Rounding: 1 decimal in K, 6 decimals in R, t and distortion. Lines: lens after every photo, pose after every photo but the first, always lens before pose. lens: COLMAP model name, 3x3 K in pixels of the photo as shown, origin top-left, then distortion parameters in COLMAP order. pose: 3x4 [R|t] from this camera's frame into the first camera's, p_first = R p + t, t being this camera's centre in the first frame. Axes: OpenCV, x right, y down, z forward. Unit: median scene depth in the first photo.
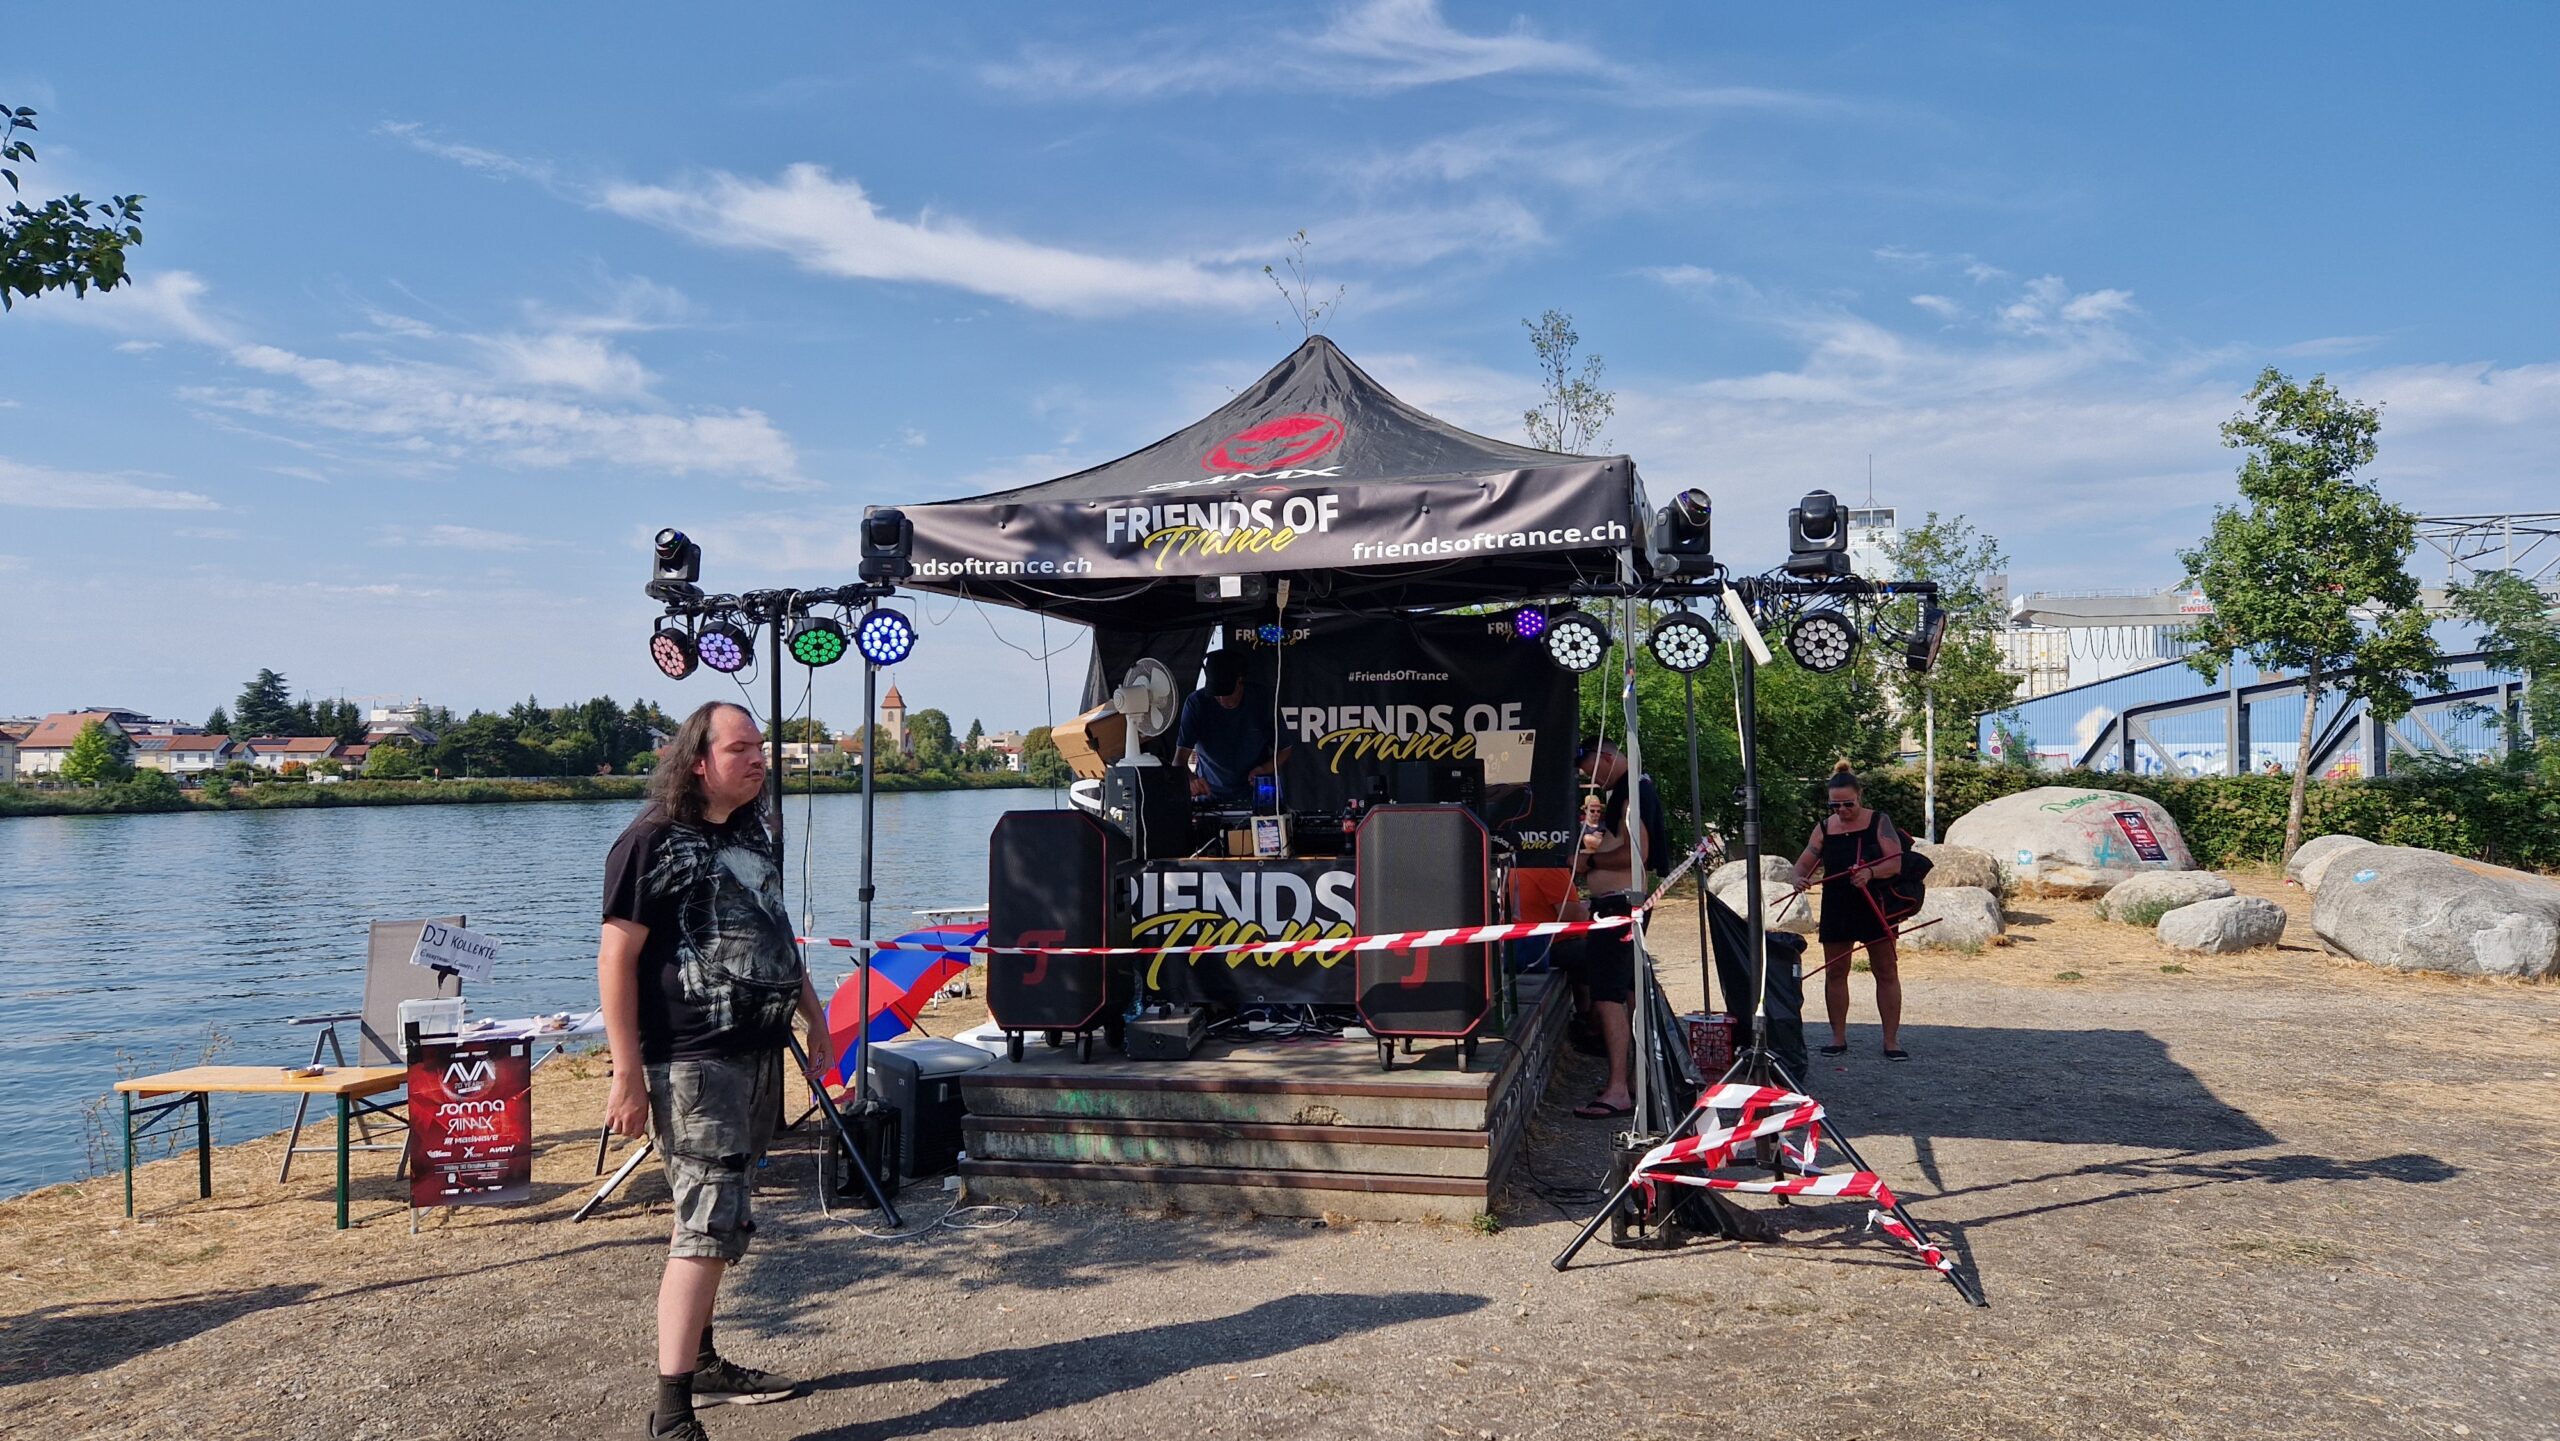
lens RADIAL K [[1706.4, 0, 1269.8], [0, 1706.4, 691.6], [0, 0, 1]] dist [0.056942, -0.037962]
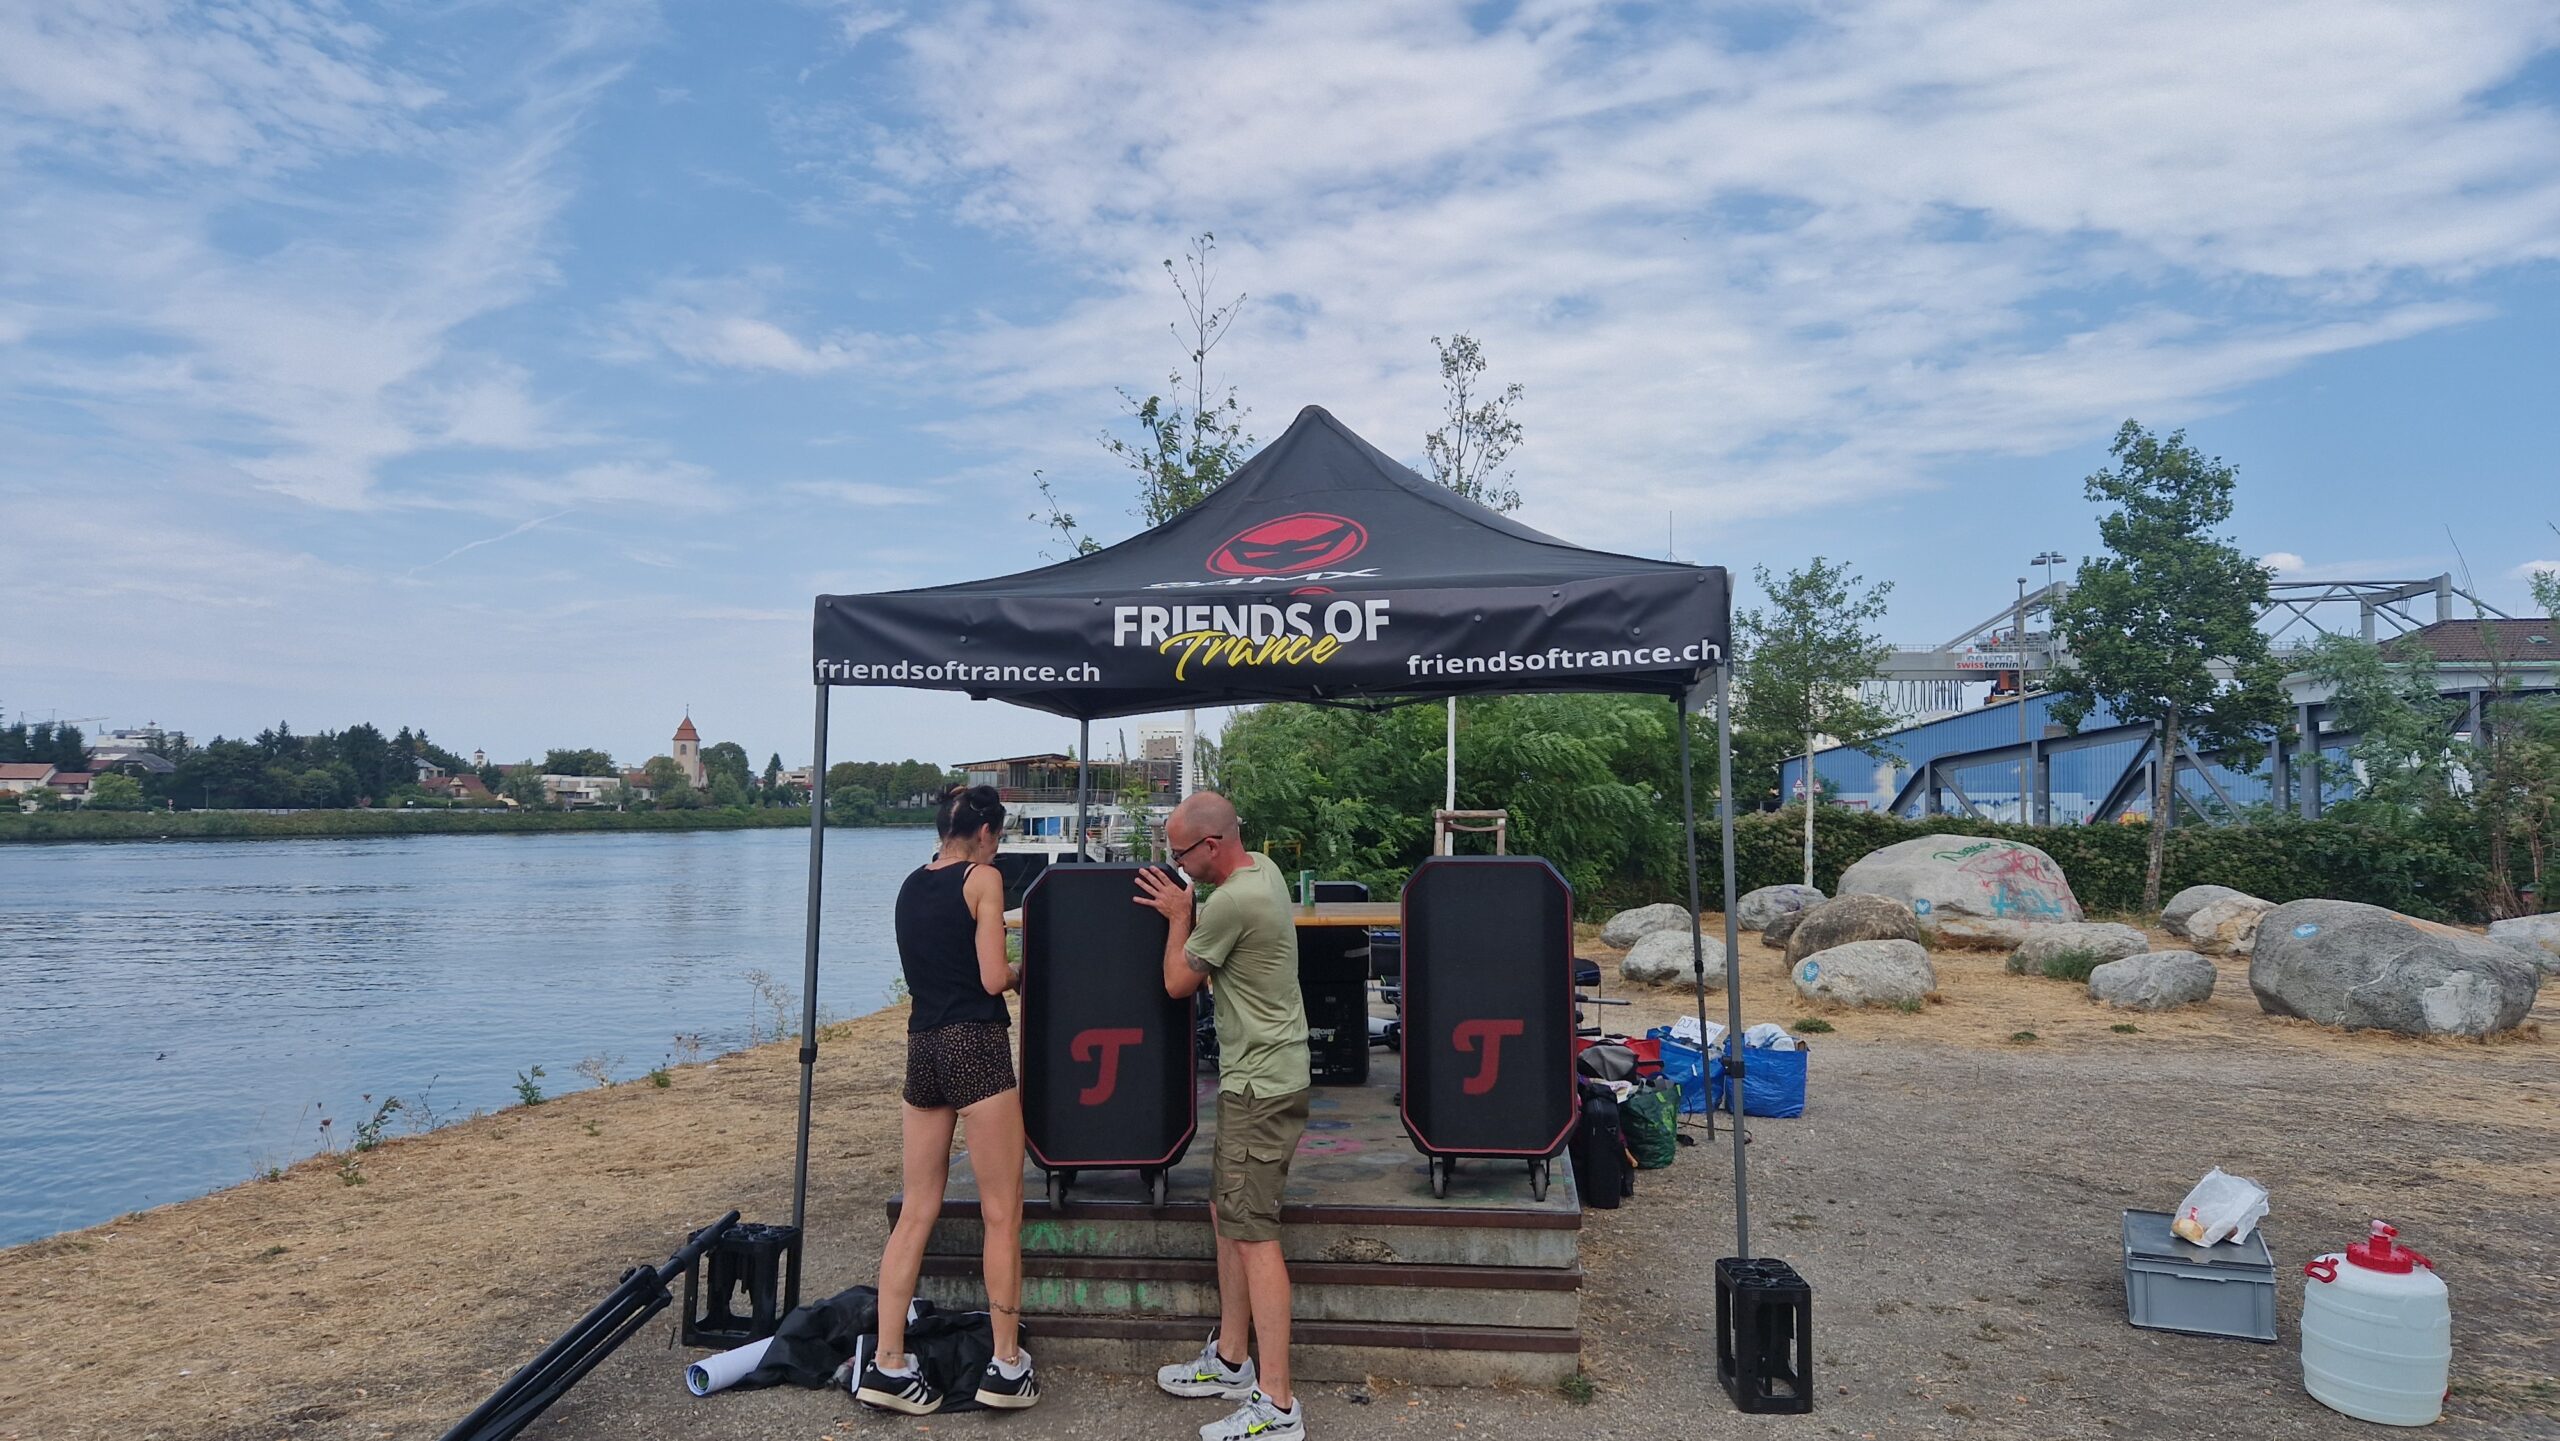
lens RADIAL K [[1706.4, 0, 1292.7], [0, 1706.4, 689.4], [0, 0, 1]] dist [0.056942, -0.037962]
pose [[0.992290, 0.019154, 0.122446, -0.030807], [-0.016145, 0.999544, -0.025521, 0.002931], [-0.122879, 0.023348, 0.992147, 0.062727]]
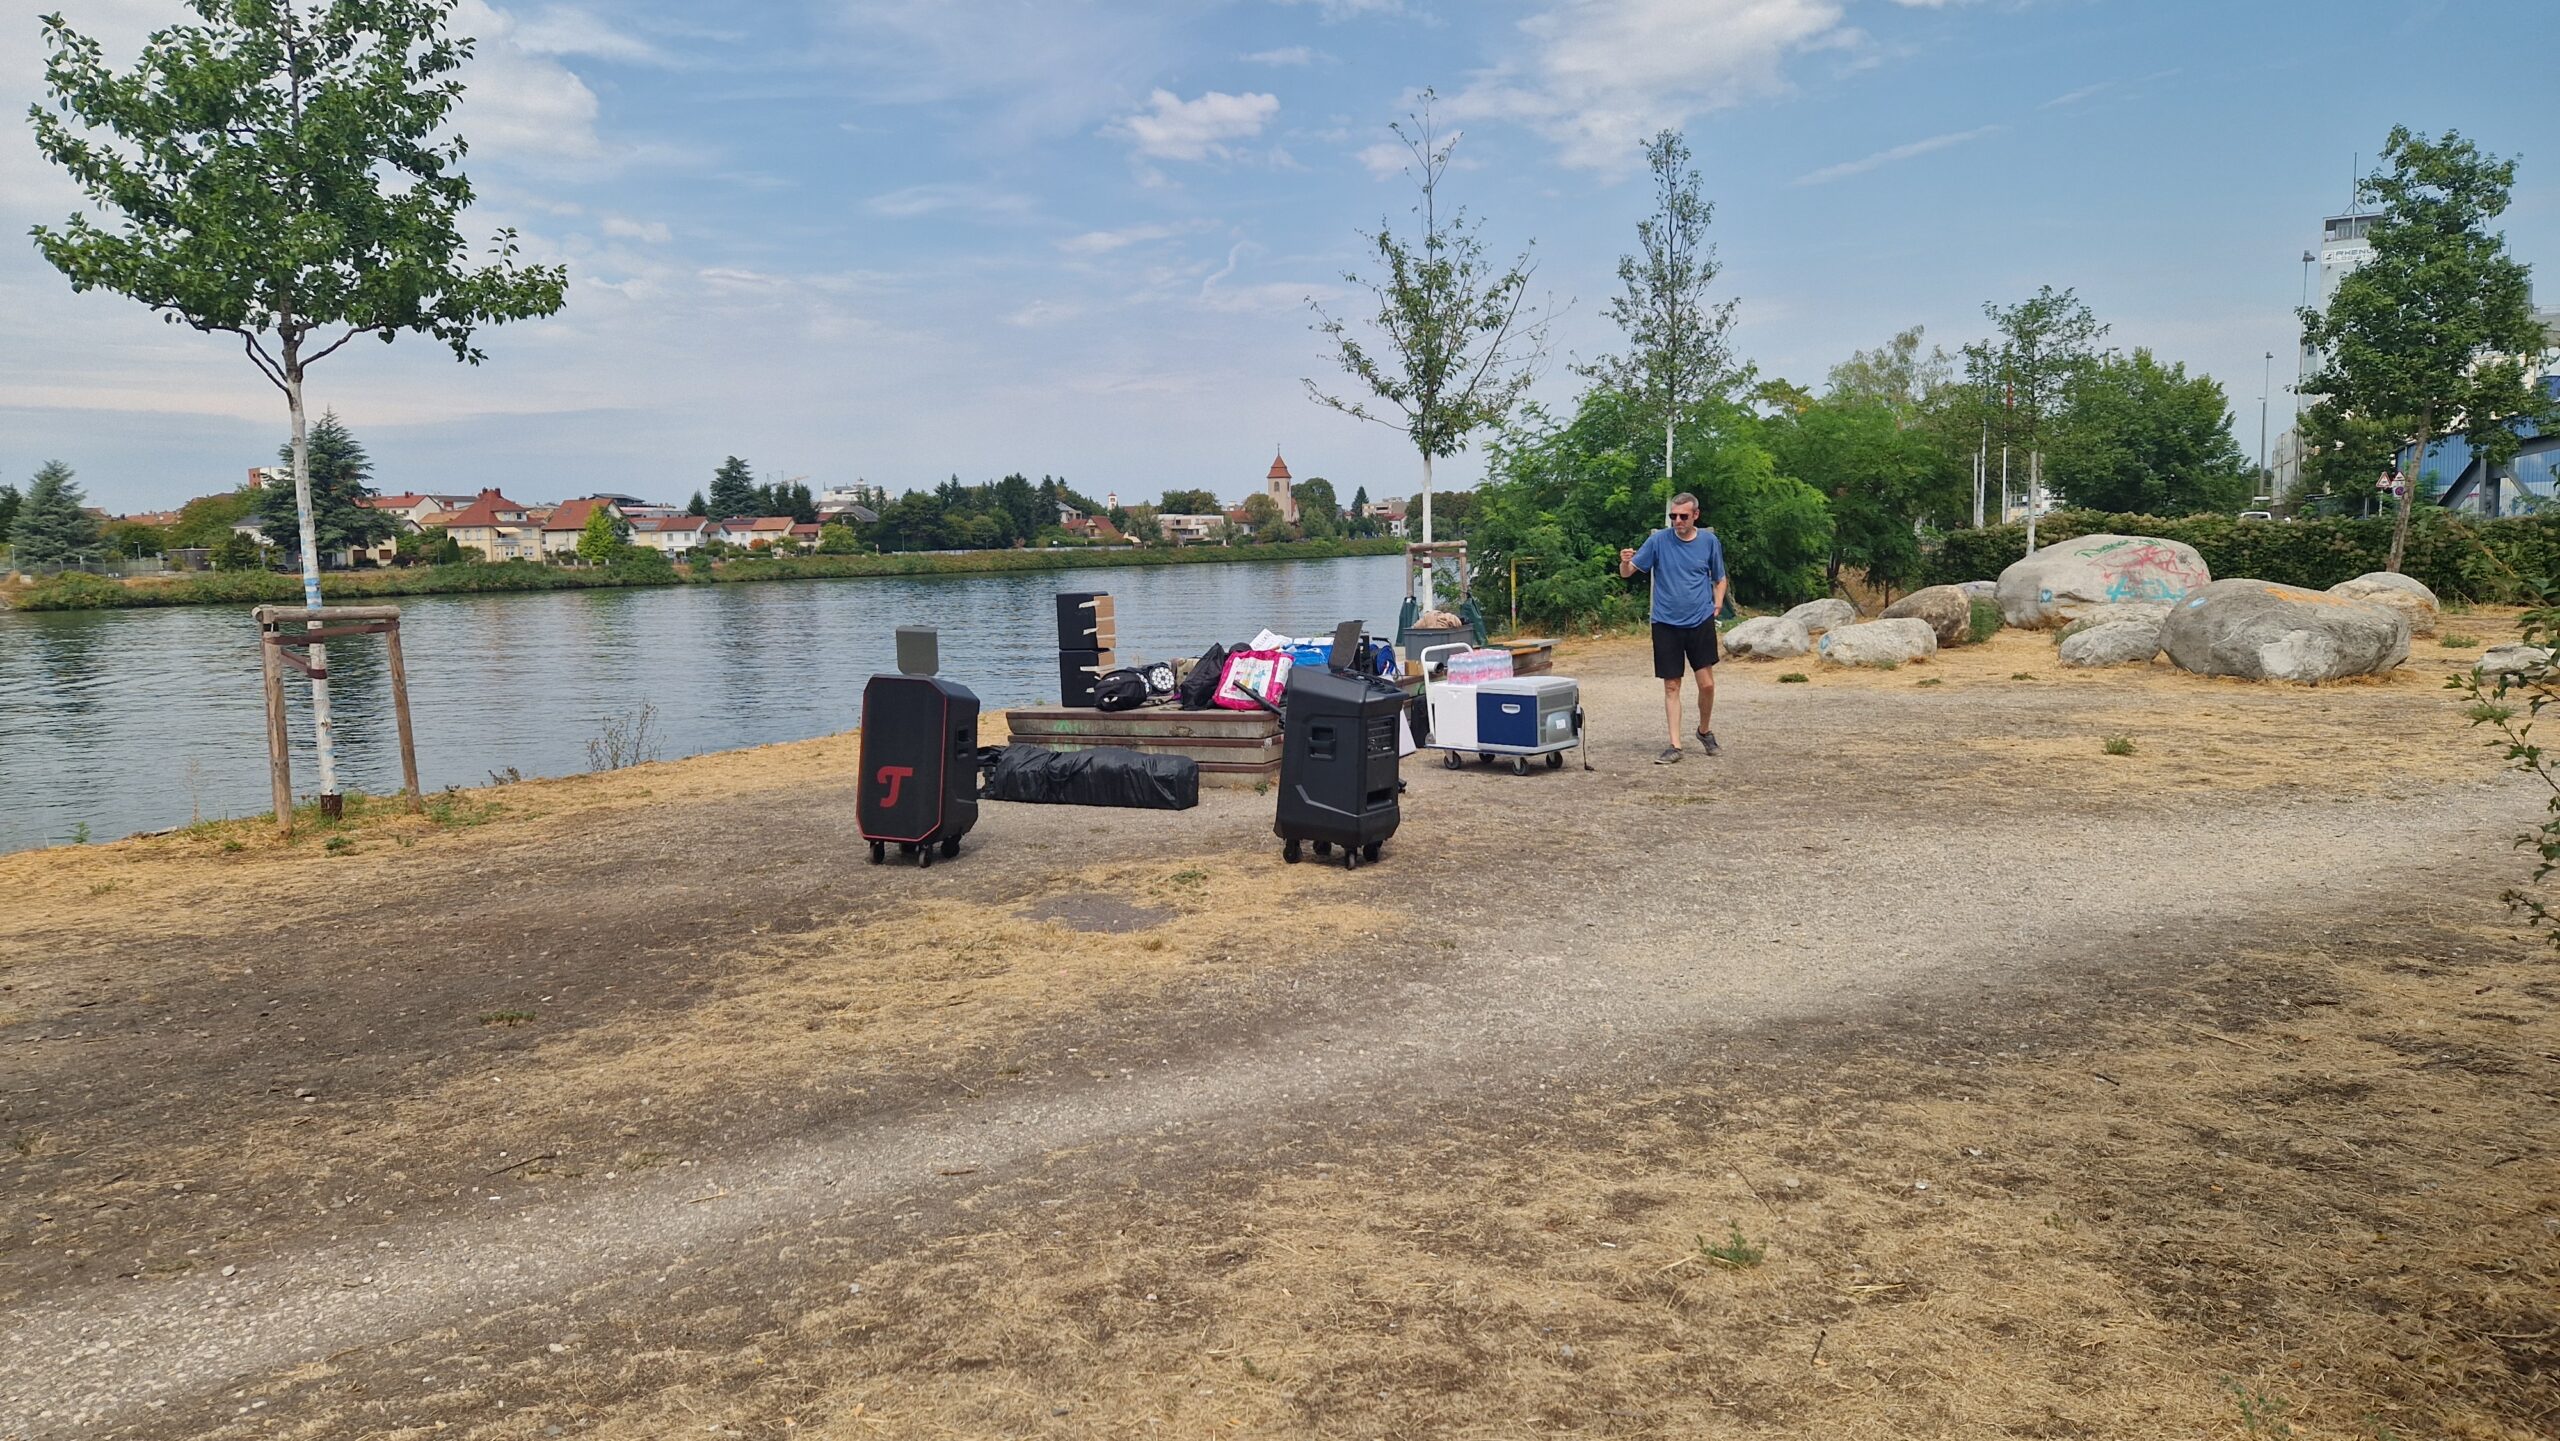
lens RADIAL K [[1706.4, 0, 1272.5], [0, 1706.4, 696.8], [0, 0, 1]] dist [0.056942, -0.037962]
pose [[0.974666, 0.002094, -0.223656, 0.154761], [0.029213, 0.990198, 0.136579, -0.009721], [0.221750, -0.139653, 0.965051, -0.211930]]
